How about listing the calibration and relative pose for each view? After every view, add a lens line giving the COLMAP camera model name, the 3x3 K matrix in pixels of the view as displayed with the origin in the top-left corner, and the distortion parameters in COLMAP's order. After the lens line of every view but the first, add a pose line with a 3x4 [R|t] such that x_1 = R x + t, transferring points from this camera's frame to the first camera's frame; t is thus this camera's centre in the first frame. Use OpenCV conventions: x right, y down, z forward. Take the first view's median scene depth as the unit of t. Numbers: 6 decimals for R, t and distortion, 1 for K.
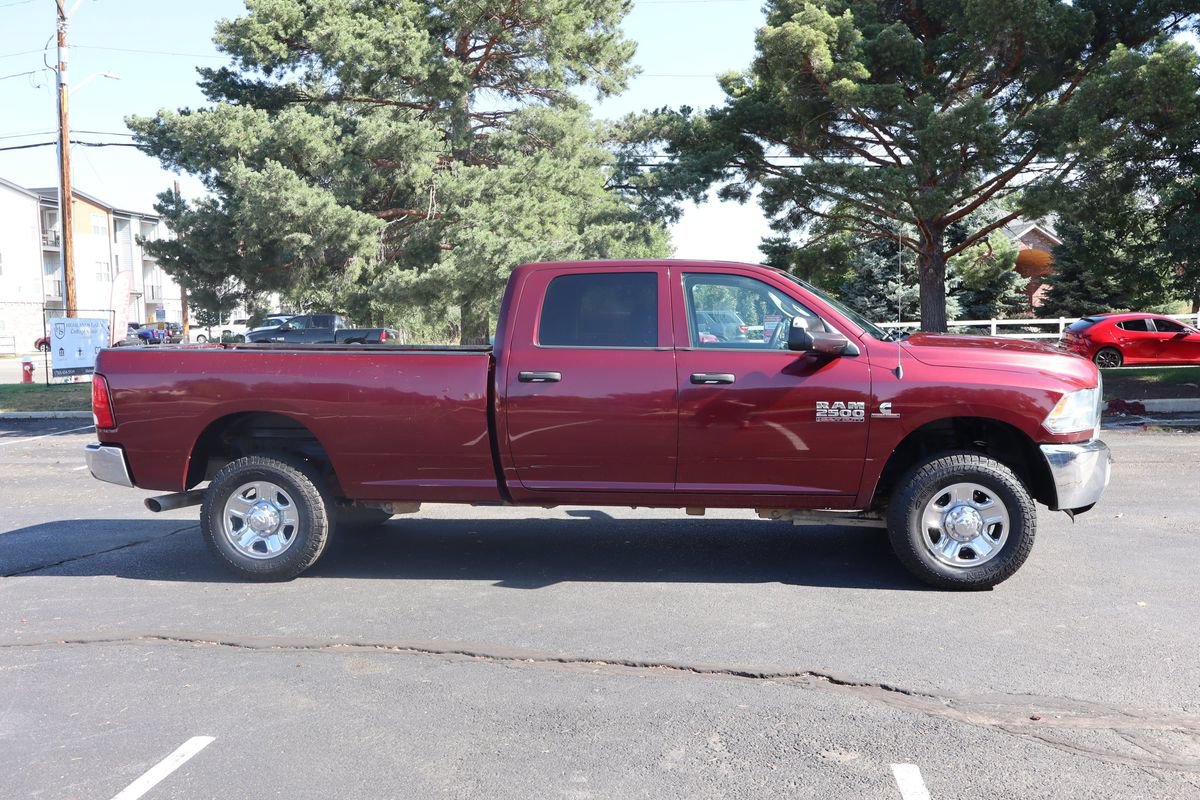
lens RADIAL K [[940.3, 0, 627.2], [0, 940.3, 398.9], [0, 0, 1]] dist [-0.005033, 0.006130]
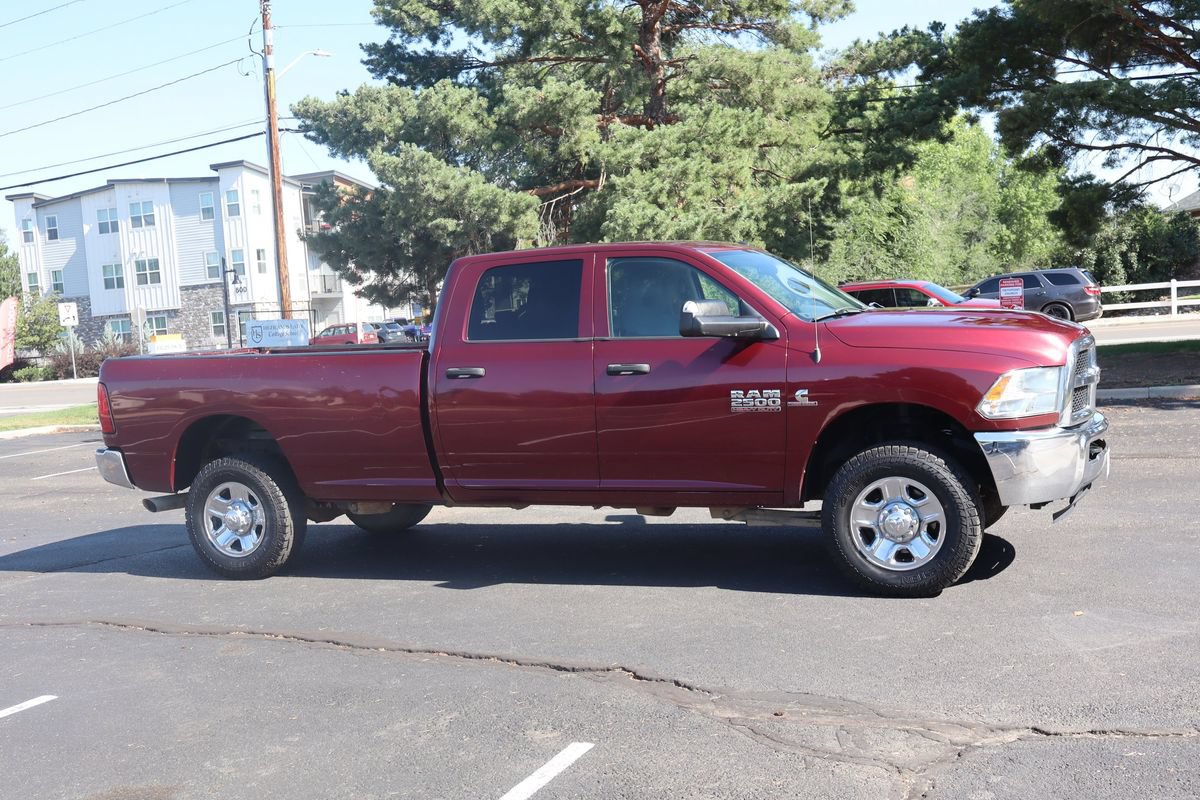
lens RADIAL K [[1141.6, 0, 642.0], [0, 1141.6, 401.4], [0, 0, 1]] dist [0.003866, 0.005375]
pose [[0.966811, -0.027000, -0.254061, 0.107676], [0.029376, 0.999553, 0.005563, 0.001169], [0.253797, -0.012842, 0.967172, -0.028534]]
